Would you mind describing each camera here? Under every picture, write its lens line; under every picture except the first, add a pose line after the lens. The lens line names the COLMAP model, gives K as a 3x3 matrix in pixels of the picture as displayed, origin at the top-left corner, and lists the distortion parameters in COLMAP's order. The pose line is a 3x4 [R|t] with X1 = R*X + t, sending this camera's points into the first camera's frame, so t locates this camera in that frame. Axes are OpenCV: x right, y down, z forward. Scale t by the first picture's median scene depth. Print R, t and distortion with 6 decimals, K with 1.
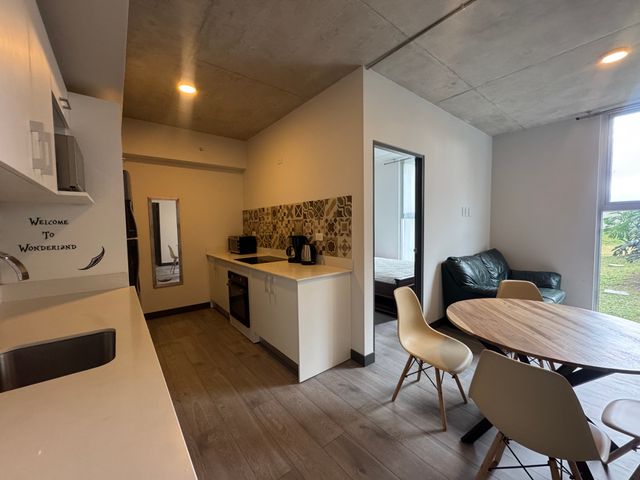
lens RADIAL K [[257.3, 0, 320.0], [0, 257.3, 240.2], [0, 0, 1]] dist [-0.002749, -0.000357]
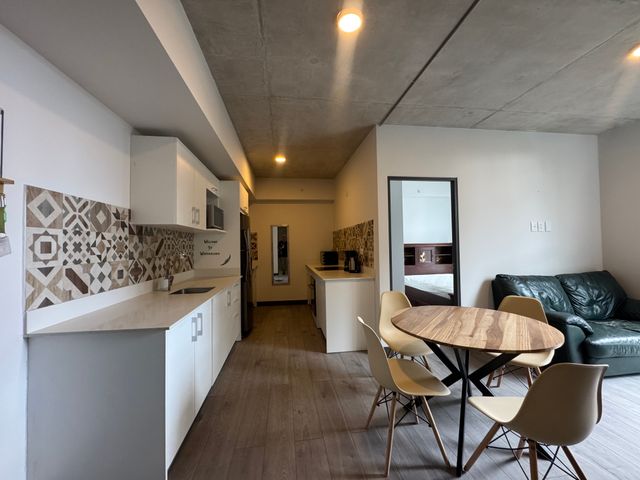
lens RADIAL K [[257.3, 0, 316.6], [0, 257.3, 240.4], [0, 0, 1]] dist [-0.002749, -0.000357]
pose [[0.855308, -0.009947, -0.518025, 0.502090], [-0.025545, 0.997790, -0.061336, 0.016582], [0.517490, 0.065694, 0.853164, -0.232698]]
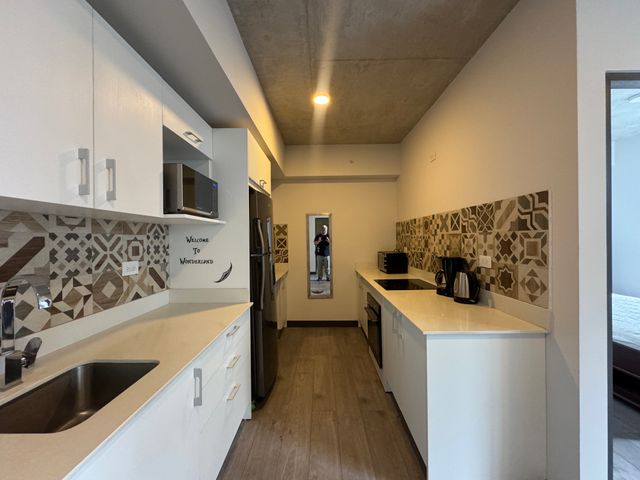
lens RADIAL K [[257.3, 0, 317.7], [0, 257.3, 239.8], [0, 0, 1]] dist [-0.002749, -0.000357]
pose [[0.775453, 0.008712, -0.631345, 0.081248], [-0.036362, 0.998862, -0.030878, -0.033659], [0.630357, 0.046902, 0.774887, 0.260541]]
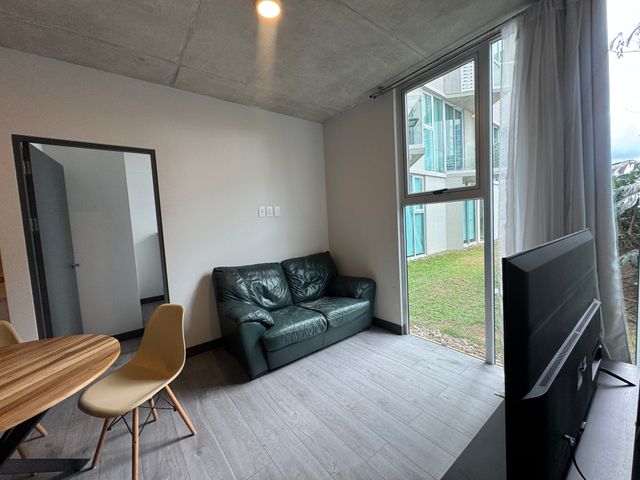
lens RADIAL K [[257.3, 0, 322.5], [0, 257.3, 239.8], [0, 0, 1]] dist [-0.002749, -0.000357]
pose [[0.998855, -0.045025, -0.016188, 1.040985], [0.045113, 0.998969, 0.005091, -0.018567], [0.015942, -0.005815, 0.999856, 0.190490]]
